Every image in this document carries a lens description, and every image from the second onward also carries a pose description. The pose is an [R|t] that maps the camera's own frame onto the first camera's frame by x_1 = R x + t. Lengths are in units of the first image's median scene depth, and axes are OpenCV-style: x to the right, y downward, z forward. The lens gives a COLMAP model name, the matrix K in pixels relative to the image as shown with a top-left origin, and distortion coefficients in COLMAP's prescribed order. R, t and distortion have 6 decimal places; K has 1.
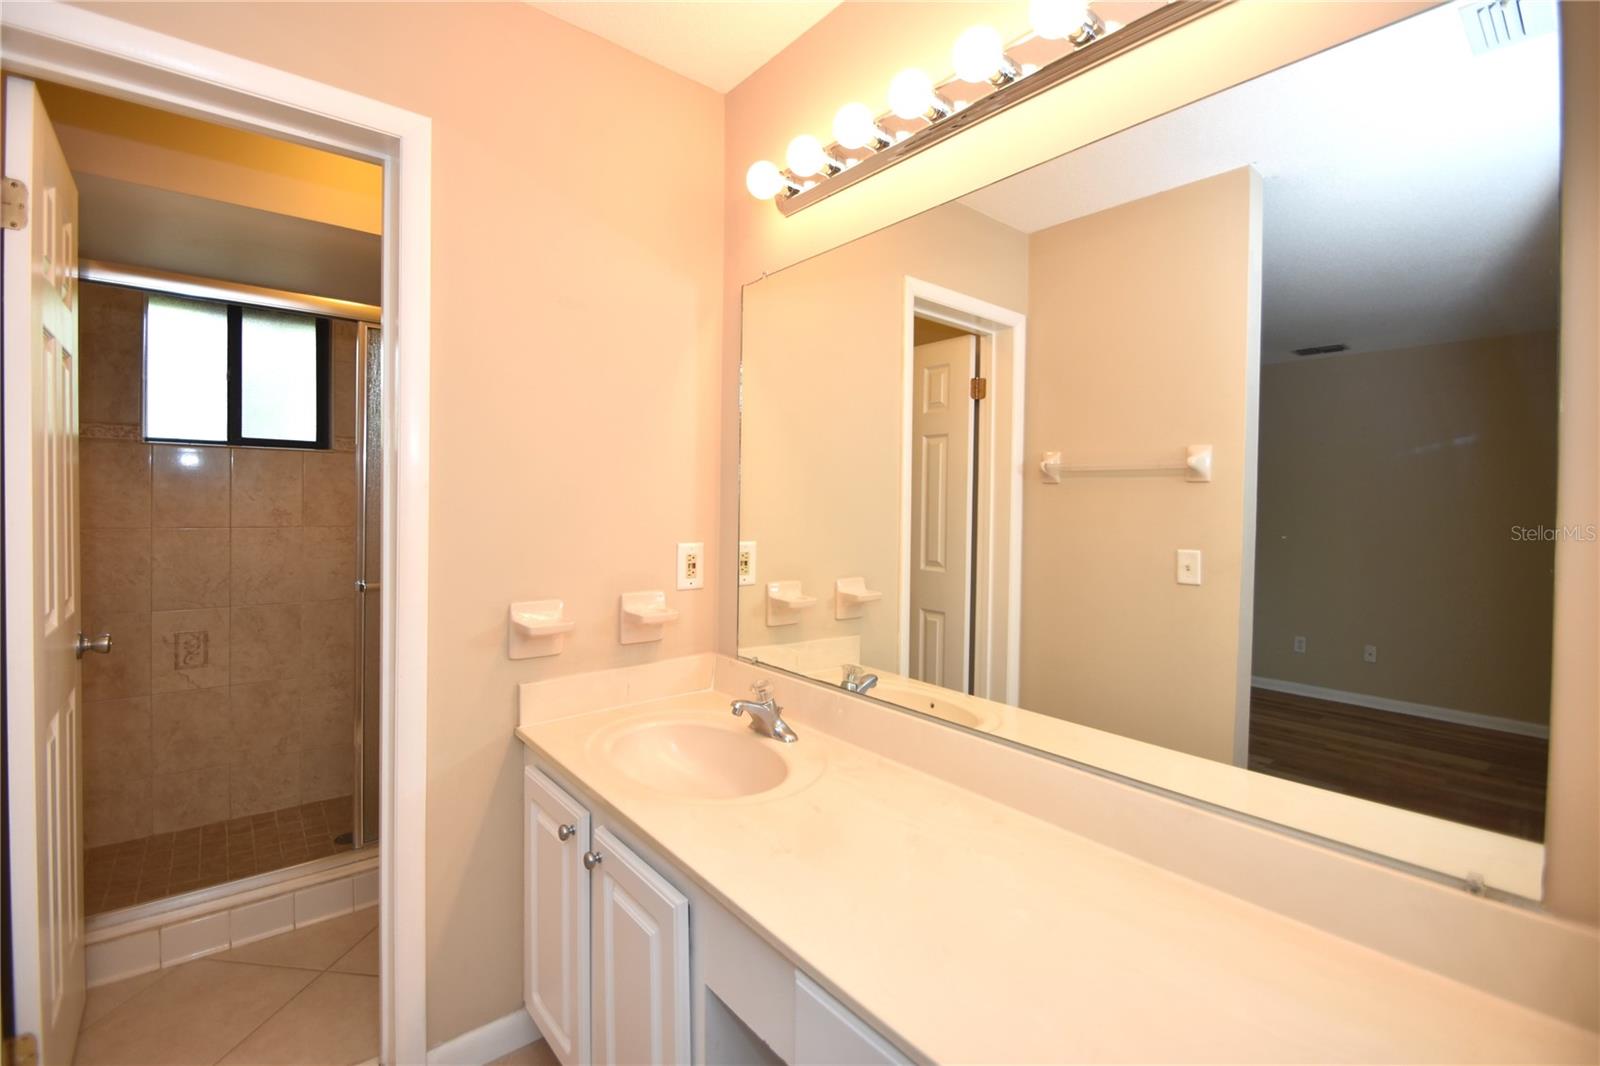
lens RADIAL K [[694.6, 0, 796.2], [0, 694.6, 508.6], [0, 0, 1]] dist [0.014715, -0.018721]
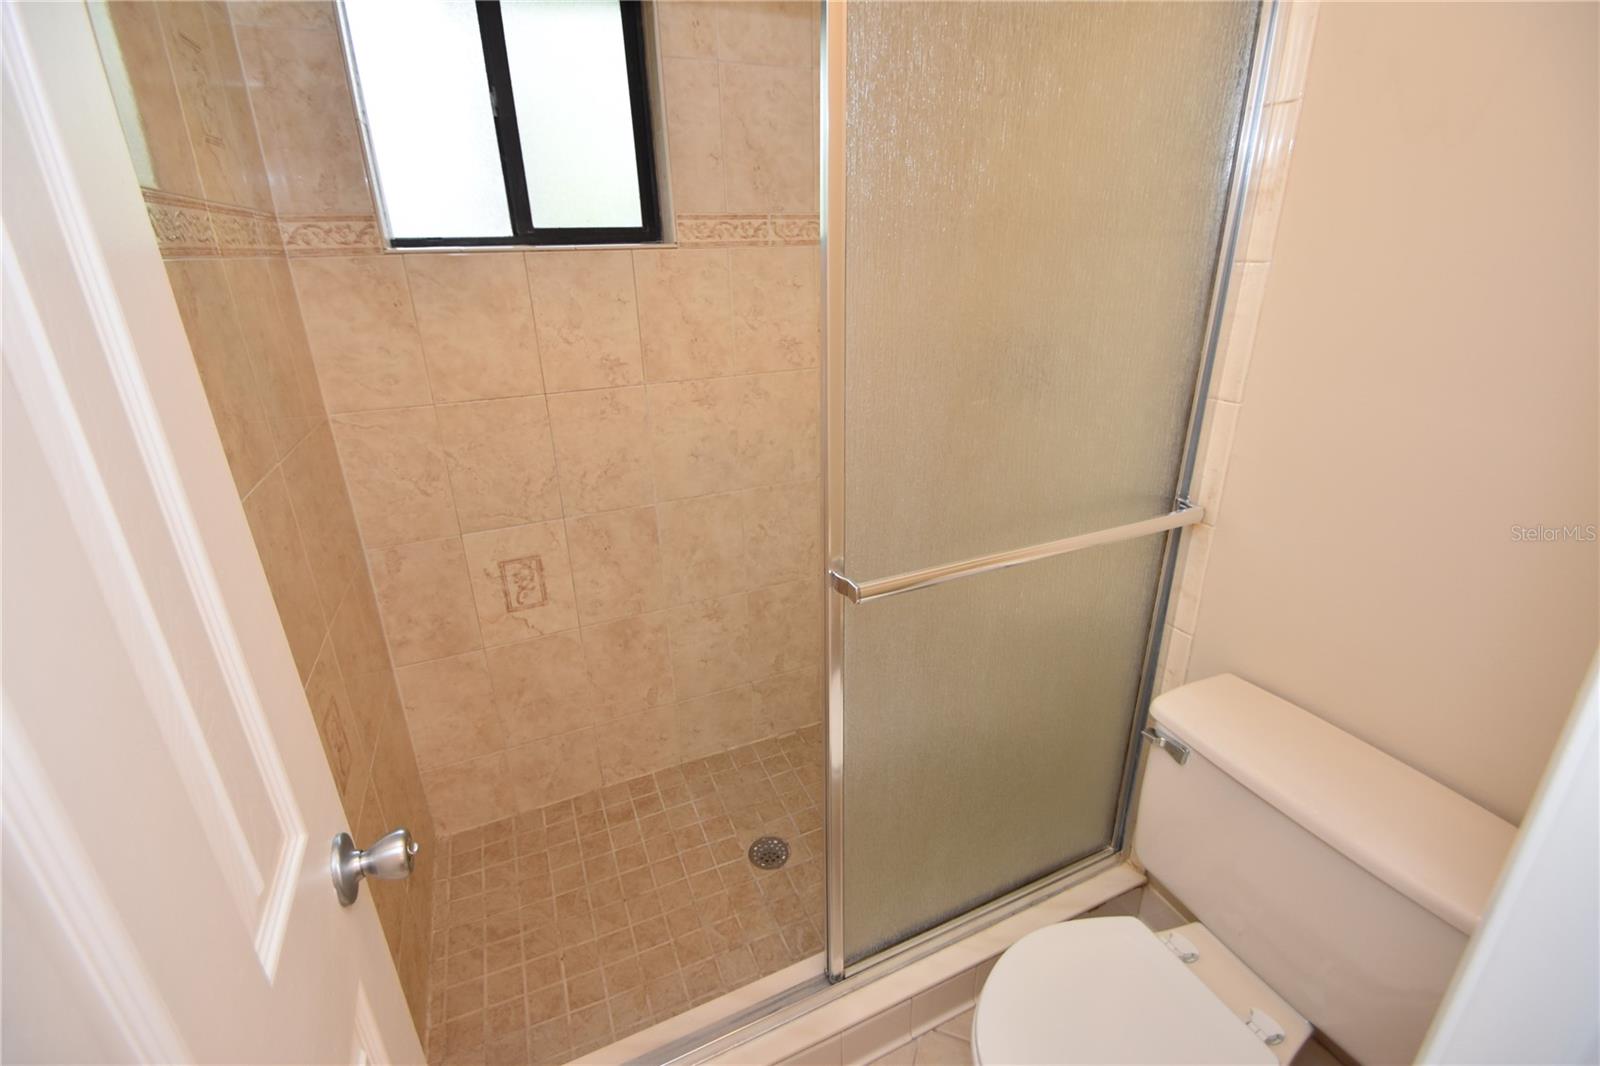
lens RADIAL K [[694.6, 0, 796.2], [0, 694.6, 508.6], [0, 0, 1]] dist [0.014715, -0.018721]
pose [[0.959958, 0.054650, -0.274762, -0.443953], [0.038873, 0.945314, 0.323837, -0.065011], [0.277434, -0.321551, 0.905337, 0.495462]]
